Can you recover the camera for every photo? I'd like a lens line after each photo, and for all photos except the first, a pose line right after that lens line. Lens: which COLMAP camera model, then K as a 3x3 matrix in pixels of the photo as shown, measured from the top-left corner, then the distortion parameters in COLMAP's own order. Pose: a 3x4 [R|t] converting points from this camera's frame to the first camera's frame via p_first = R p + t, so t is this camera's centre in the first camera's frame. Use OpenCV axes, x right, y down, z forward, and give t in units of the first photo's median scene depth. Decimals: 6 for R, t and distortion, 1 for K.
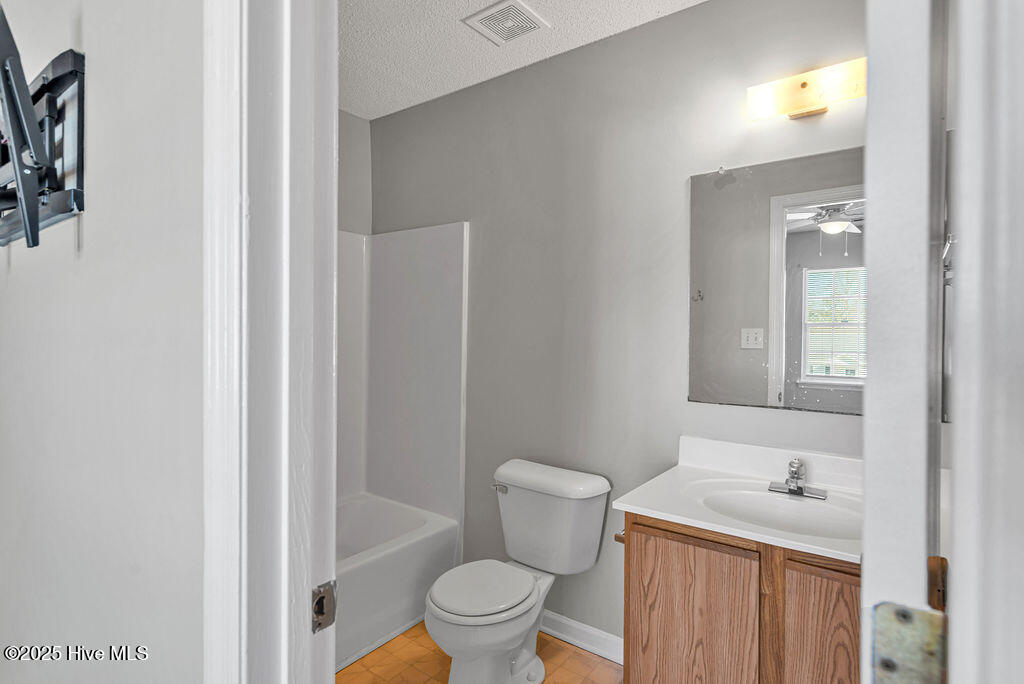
lens RADIAL K [[522.9, 0, 512.0], [0, 522.9, 342.0], [0, 0, 1]] dist [-0.000067, -0.000206]
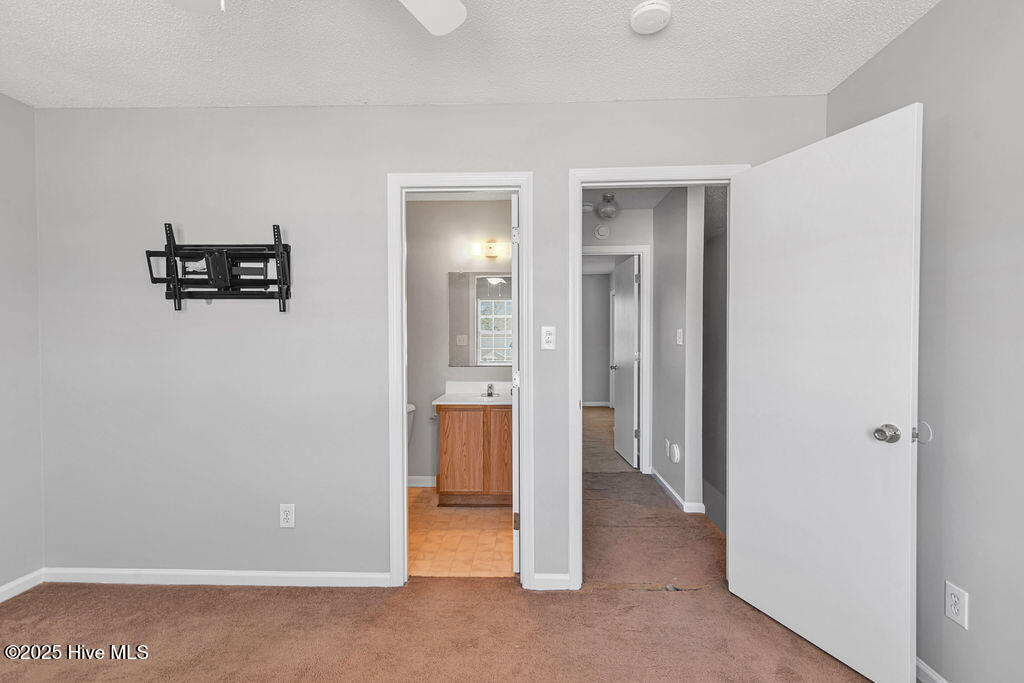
lens RADIAL K [[463.1, 0, 512.6], [0, 463.1, 344.2], [0, 0, 1]] dist [0.016030, -0.000292]
pose [[0.821311, -0.010911, 0.570376, -0.845861], [0.010311, 0.999938, 0.004282, 0.007590], [-0.570387, 0.002364, 0.821373, -1.215146]]
